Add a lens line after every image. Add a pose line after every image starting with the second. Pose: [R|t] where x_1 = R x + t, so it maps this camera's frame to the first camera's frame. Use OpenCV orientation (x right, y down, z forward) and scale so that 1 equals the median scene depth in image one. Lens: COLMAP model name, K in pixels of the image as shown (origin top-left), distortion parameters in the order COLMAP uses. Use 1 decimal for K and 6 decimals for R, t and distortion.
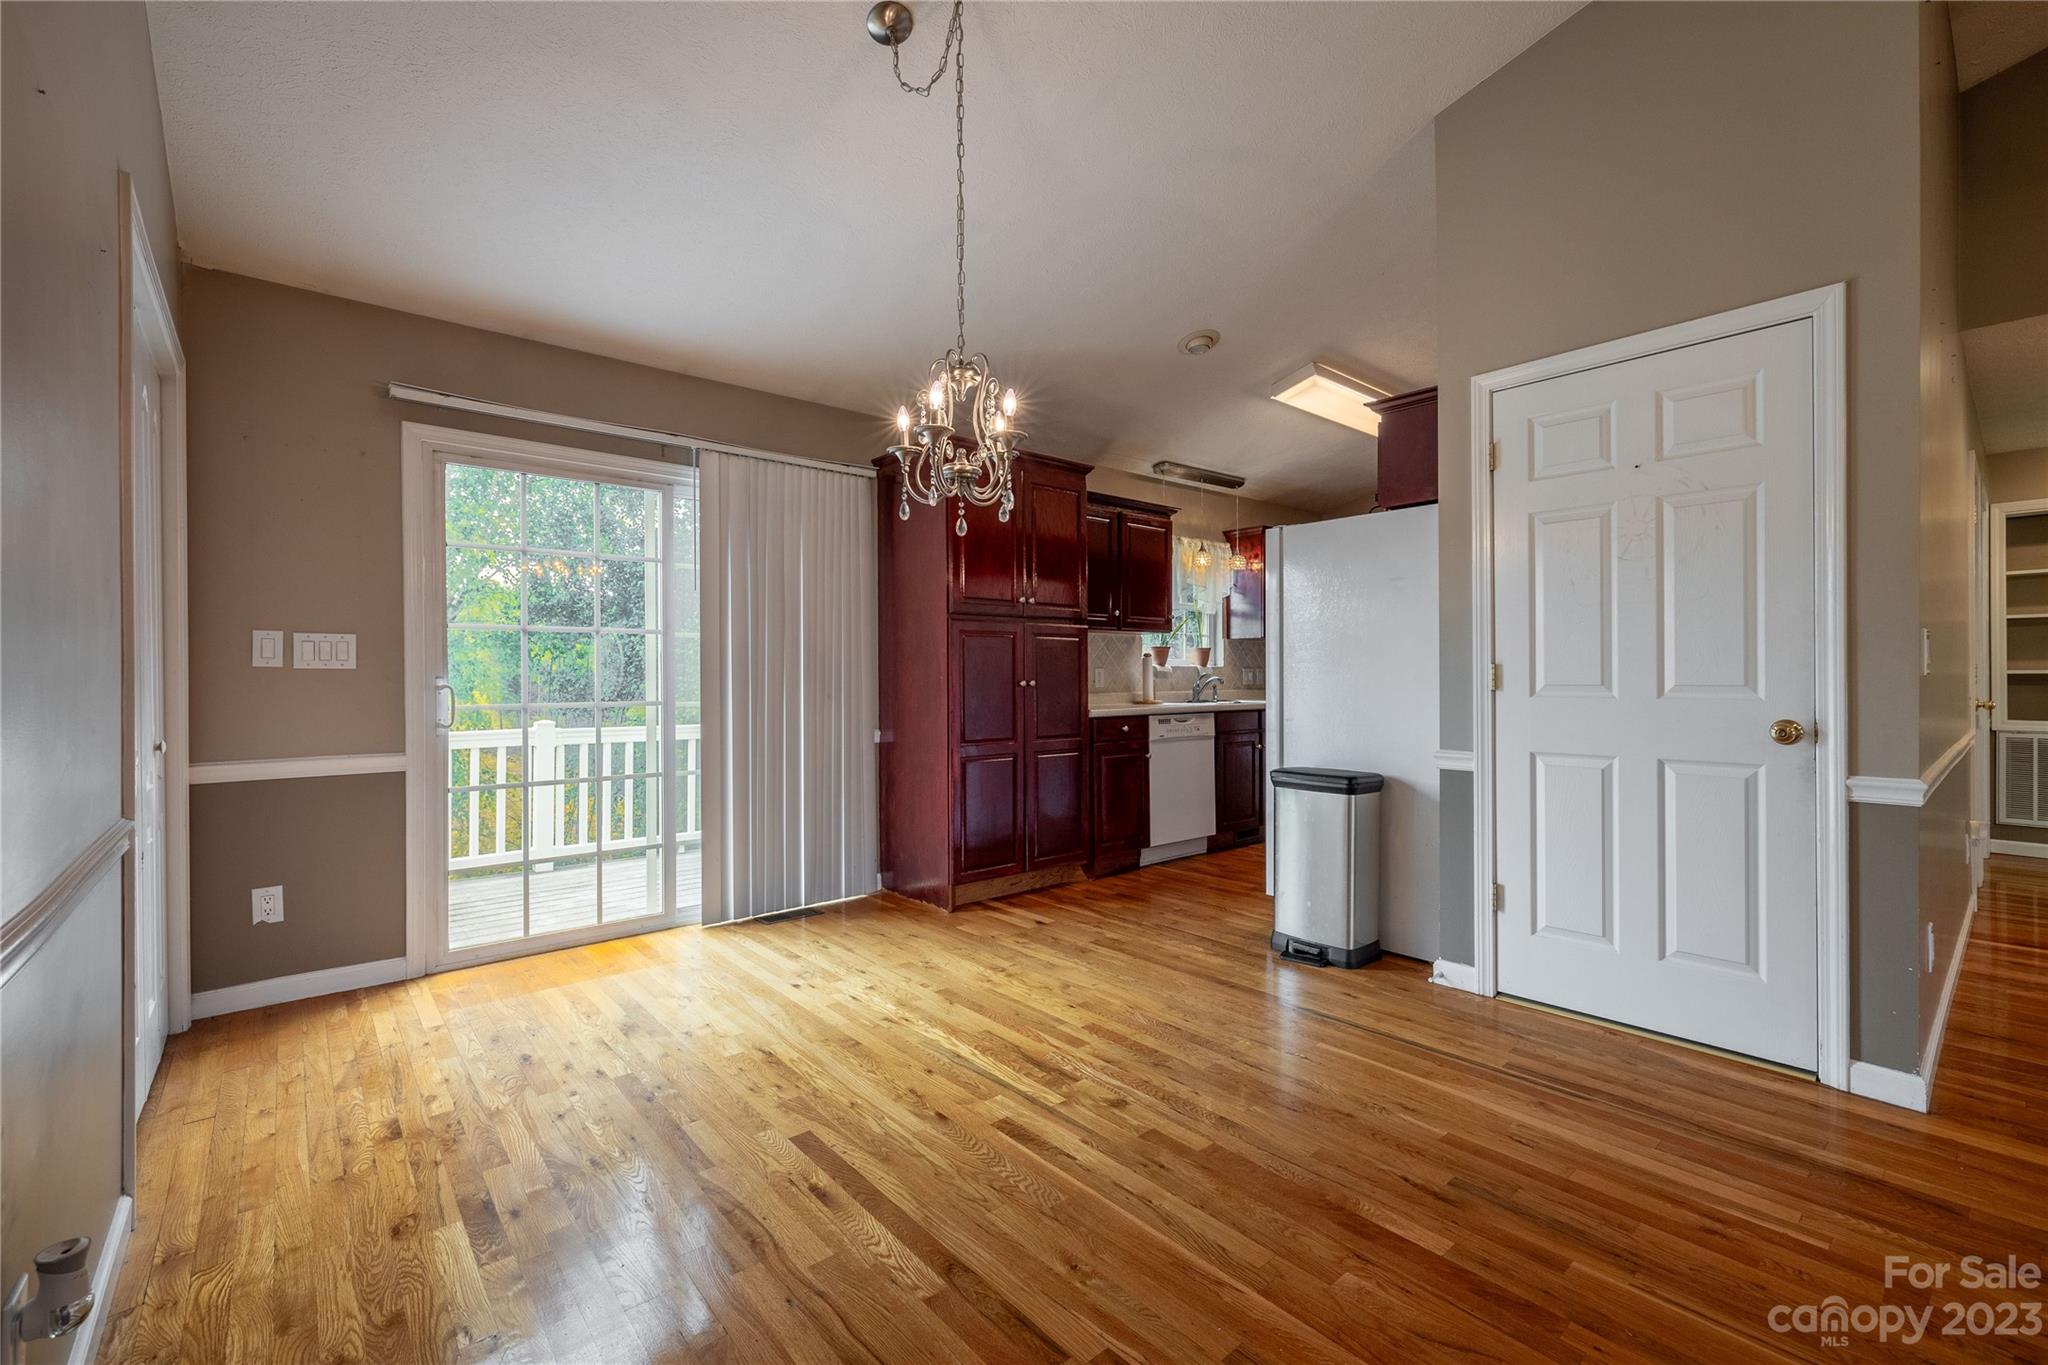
lens RADIAL K [[873.9, 0, 1036.2], [0, 873.9, 678.8], [0, 0, 1]] dist [-0.002612, -0.000531]
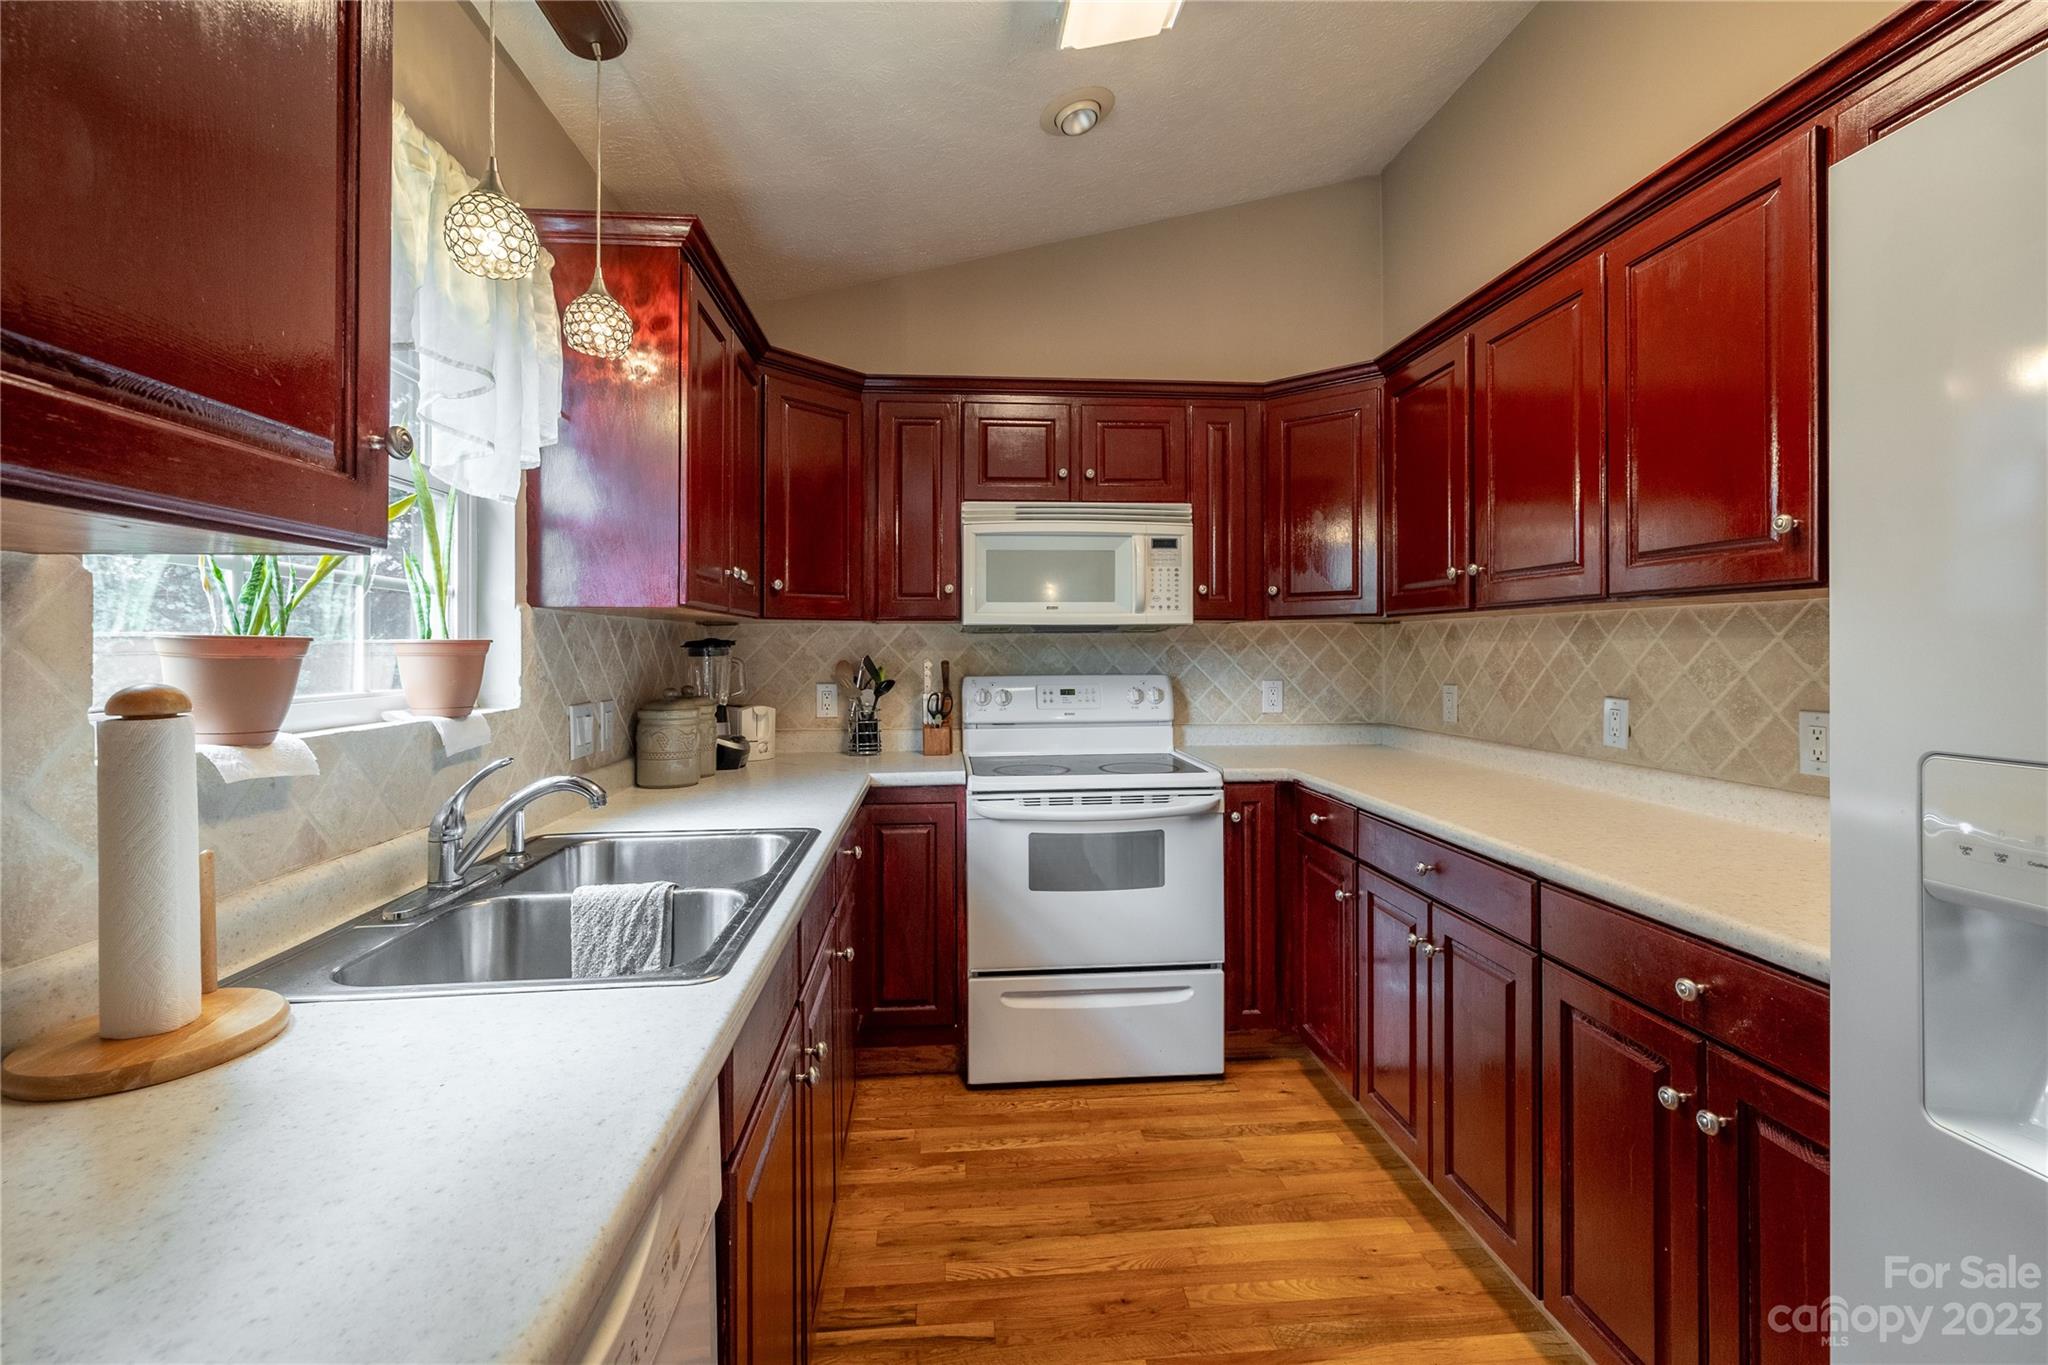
lens RADIAL K [[885.8, 0, 1025.8], [0, 885.8, 662.2], [0, 0, 1]] dist [-0.000730, 0.000505]
pose [[0.585599, -0.000222, 0.810601, 0.090199], [-0.000335, 1.000000, 0.000515, -0.030835], [-0.810601, -0.000573, 0.585599, 0.760104]]
